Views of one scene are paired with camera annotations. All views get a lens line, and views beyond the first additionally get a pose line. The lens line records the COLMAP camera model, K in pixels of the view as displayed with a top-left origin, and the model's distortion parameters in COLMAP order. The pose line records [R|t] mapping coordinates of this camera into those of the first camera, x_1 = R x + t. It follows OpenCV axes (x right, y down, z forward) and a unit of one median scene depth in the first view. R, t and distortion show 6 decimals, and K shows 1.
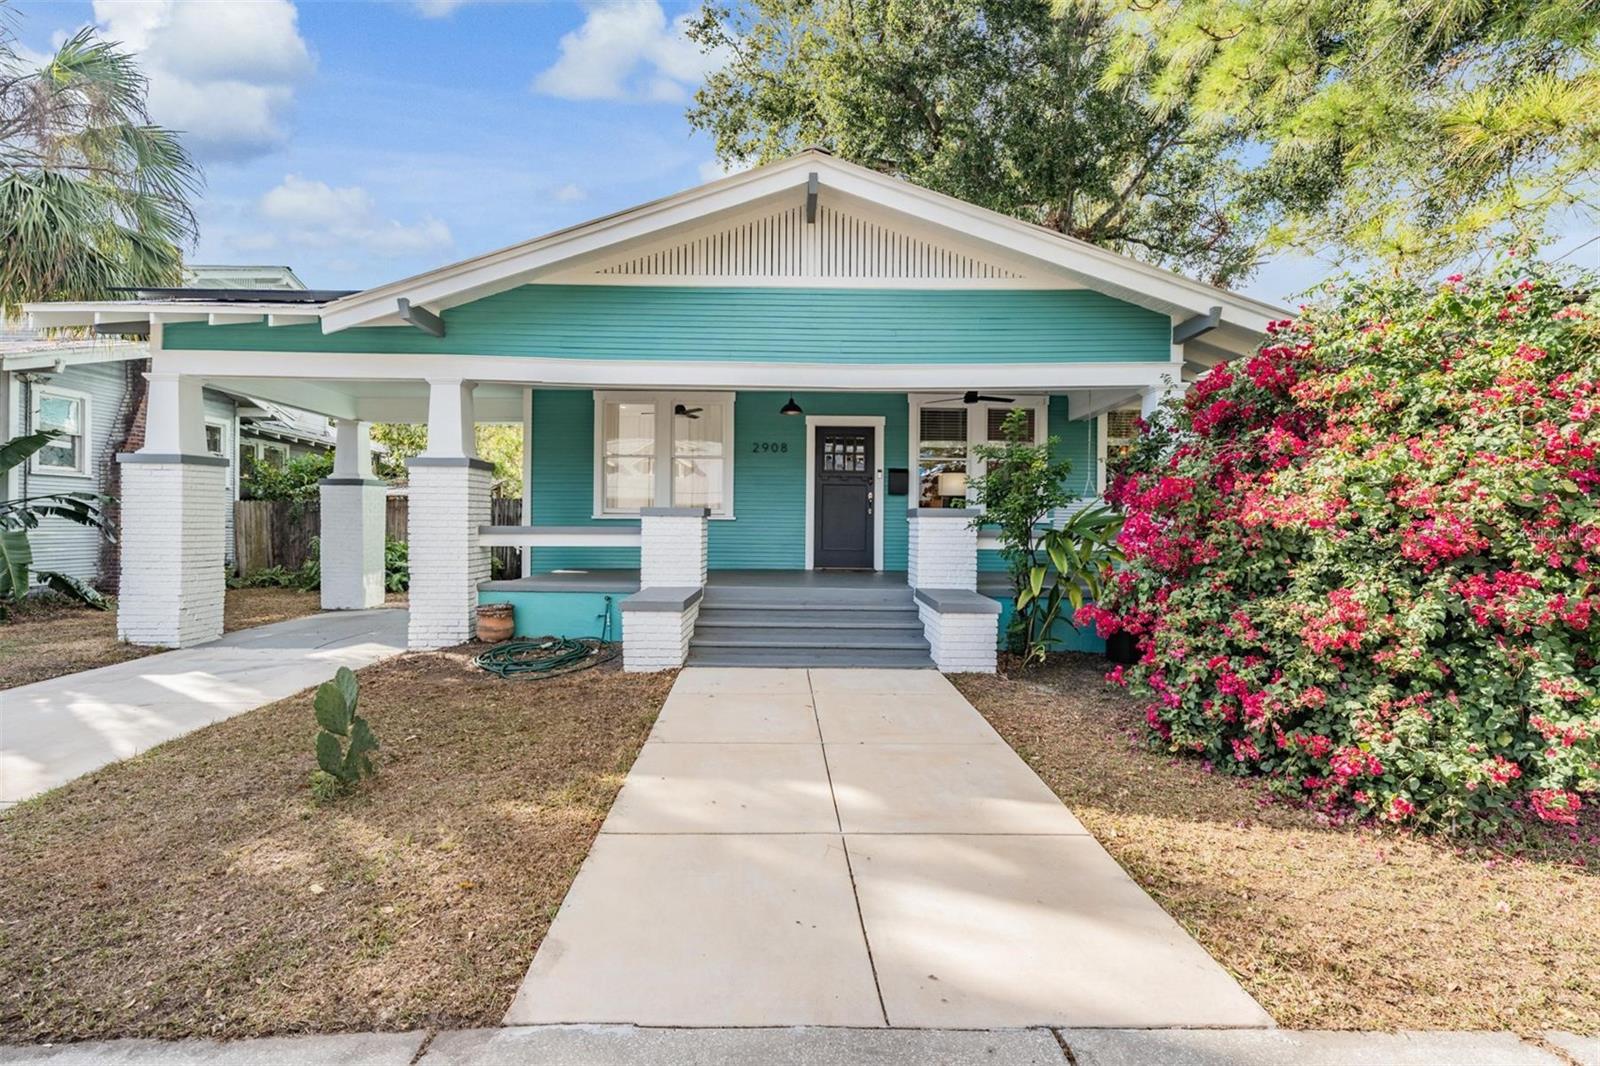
lens RADIAL K [[786.8, 0, 751.0], [0, 786.8, 530.4], [0, 0, 1]] dist [0.009628, -0.000895]
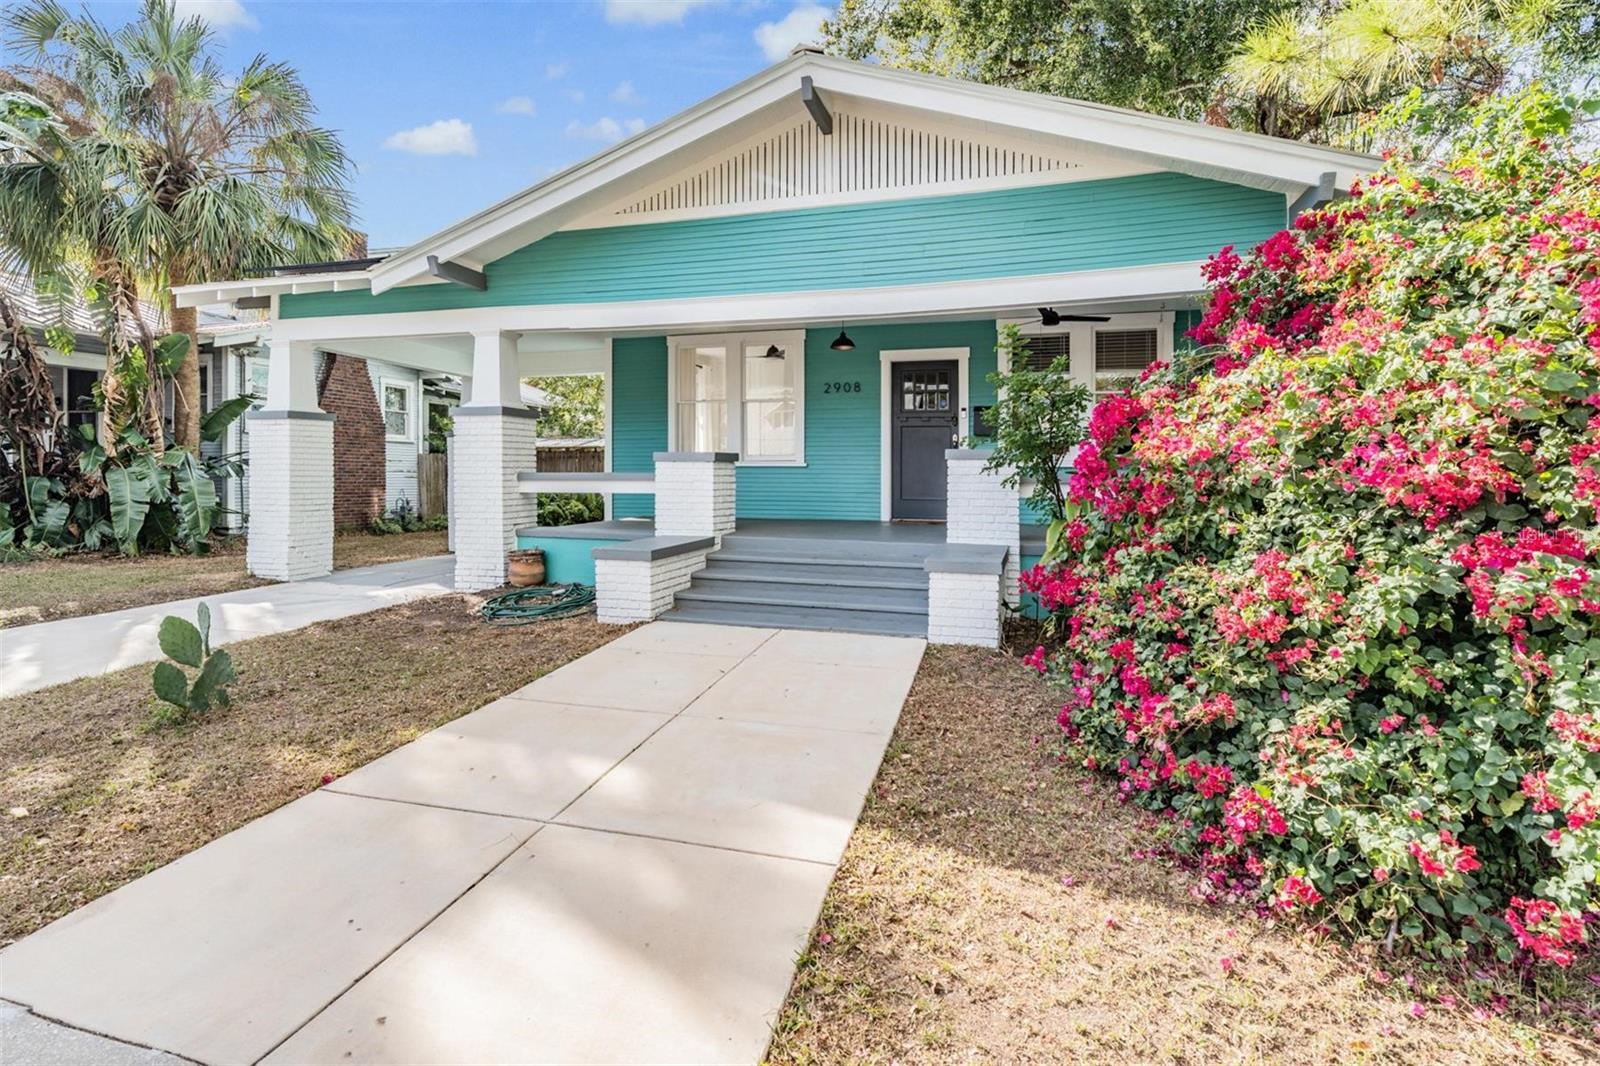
lens RADIAL K [[786.8, 0, 752.6], [0, 786.8, 483.7], [0, 0, 1]] dist [0.009628, -0.000895]
pose [[0.956437, -0.000392, -0.291938, 0.269460], [0.001229, 0.999996, 0.002682, 0.007273], [0.291935, -0.002924, 0.956434, 0.117880]]
